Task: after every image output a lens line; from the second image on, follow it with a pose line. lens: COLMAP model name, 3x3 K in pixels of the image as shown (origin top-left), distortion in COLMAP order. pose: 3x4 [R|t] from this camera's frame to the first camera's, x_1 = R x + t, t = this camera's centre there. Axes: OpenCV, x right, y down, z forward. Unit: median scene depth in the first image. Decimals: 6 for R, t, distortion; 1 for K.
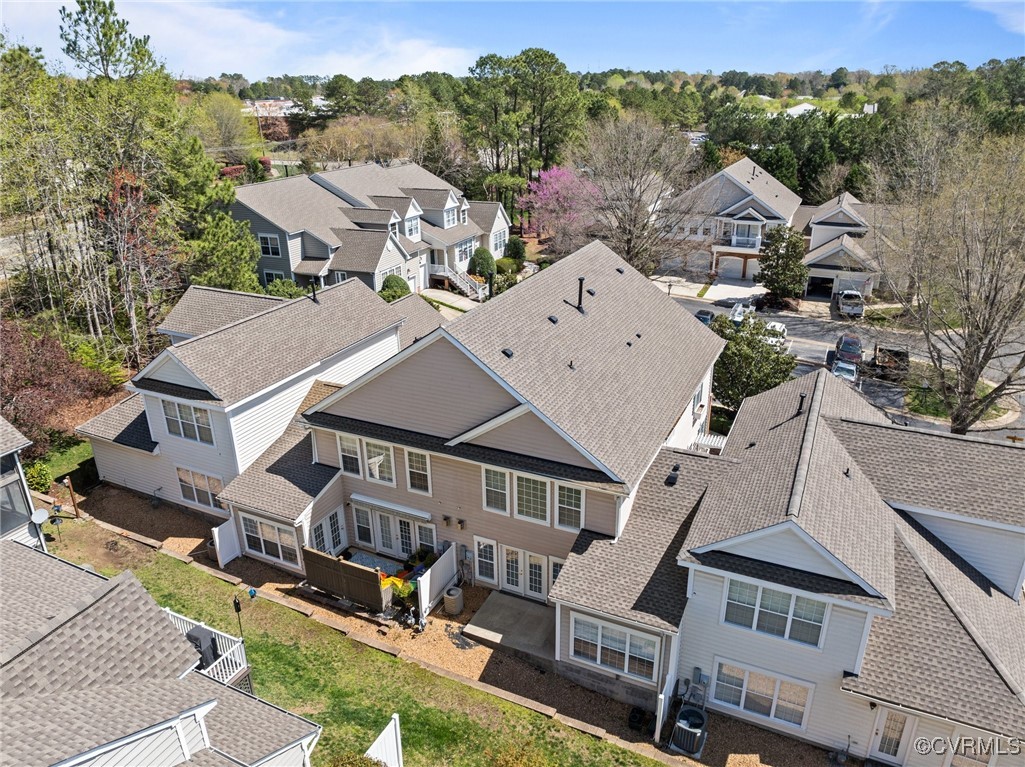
lens RADIAL K [[718.2, 0, 512.3], [0, 718.2, 385.8], [0, 0, 1]] dist [-0.000621, 0.000454]
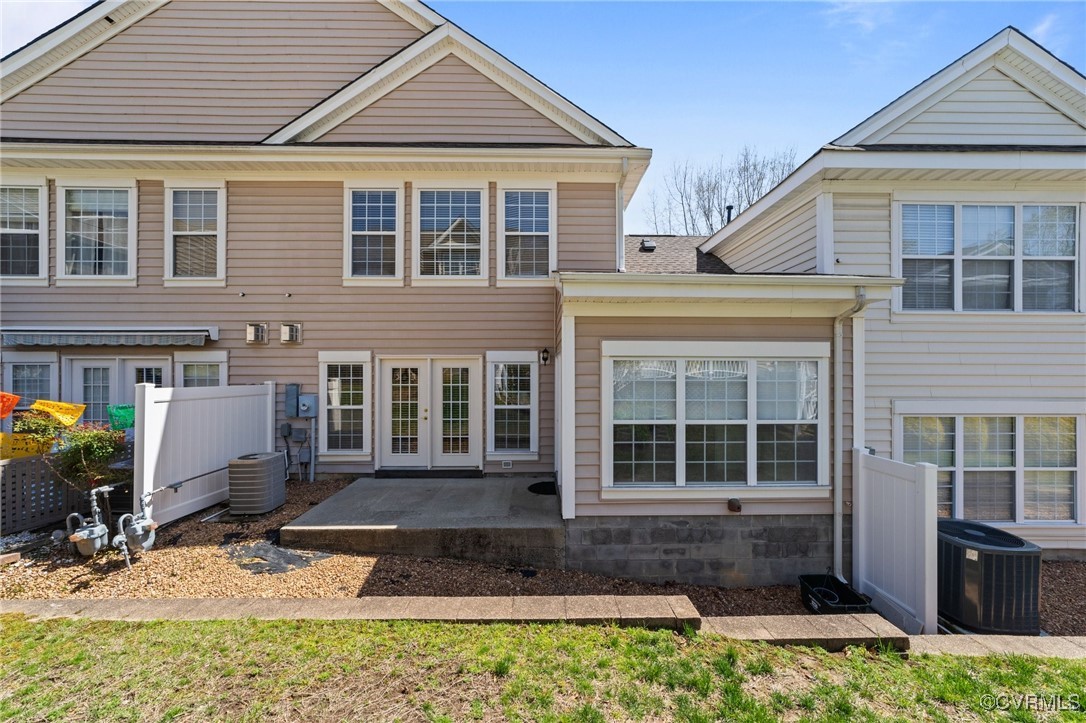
lens RADIAL K [[412.1, 0, 541.8], [0, 412.1, 364.2], [0, 0, 1]] dist [0.001480, 0.000156]
pose [[0.895719, 0.019544, 0.444191, -0.044691], [0.156663, 0.921090, -0.356441, 0.355699], [-0.416106, 0.388860, 0.821975, 0.740531]]
